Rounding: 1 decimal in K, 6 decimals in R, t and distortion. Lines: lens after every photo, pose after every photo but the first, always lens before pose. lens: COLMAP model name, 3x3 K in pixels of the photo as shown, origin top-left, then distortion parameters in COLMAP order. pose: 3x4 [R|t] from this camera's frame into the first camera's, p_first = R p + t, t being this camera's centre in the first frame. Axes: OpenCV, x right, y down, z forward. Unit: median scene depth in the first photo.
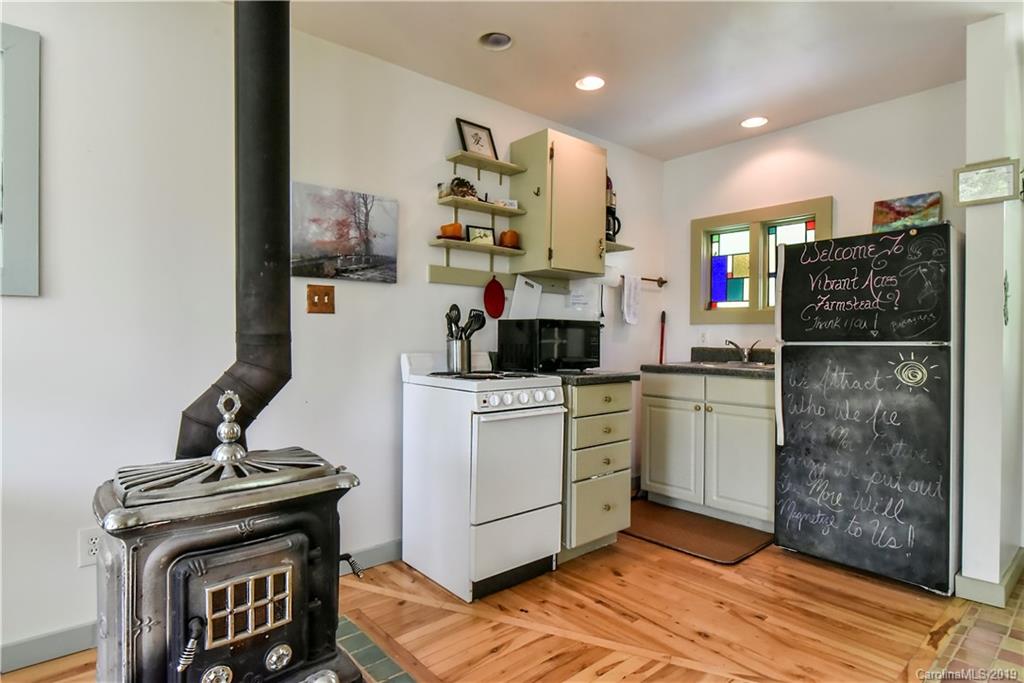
lens RADIAL K [[549.9, 0, 511.1], [0, 549.9, 334.3], [0, 0, 1]] dist [0.002454, 0.000201]
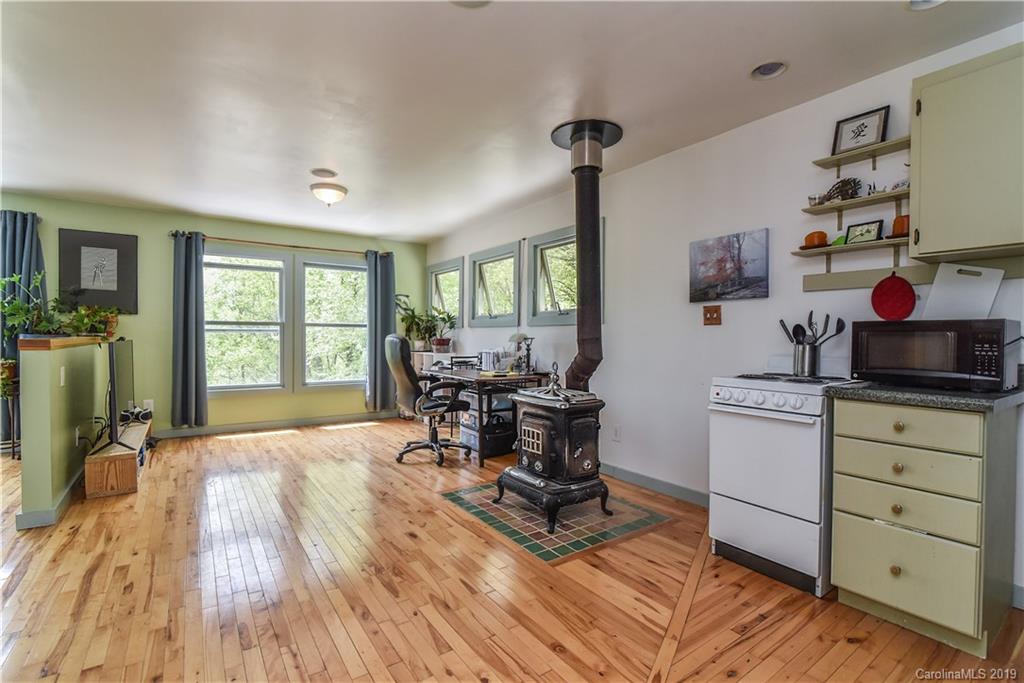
lens RADIAL K [[468.5, 0, 513.4], [0, 468.5, 342.7], [0, 0, 1]] dist [-0.019022, 0.001089]
pose [[-0.096835, 0.002281, -0.995298, 0.915969], [-0.009555, 0.999949, 0.003221, 0.009481], [0.995255, 0.009822, -0.096809, 0.582453]]
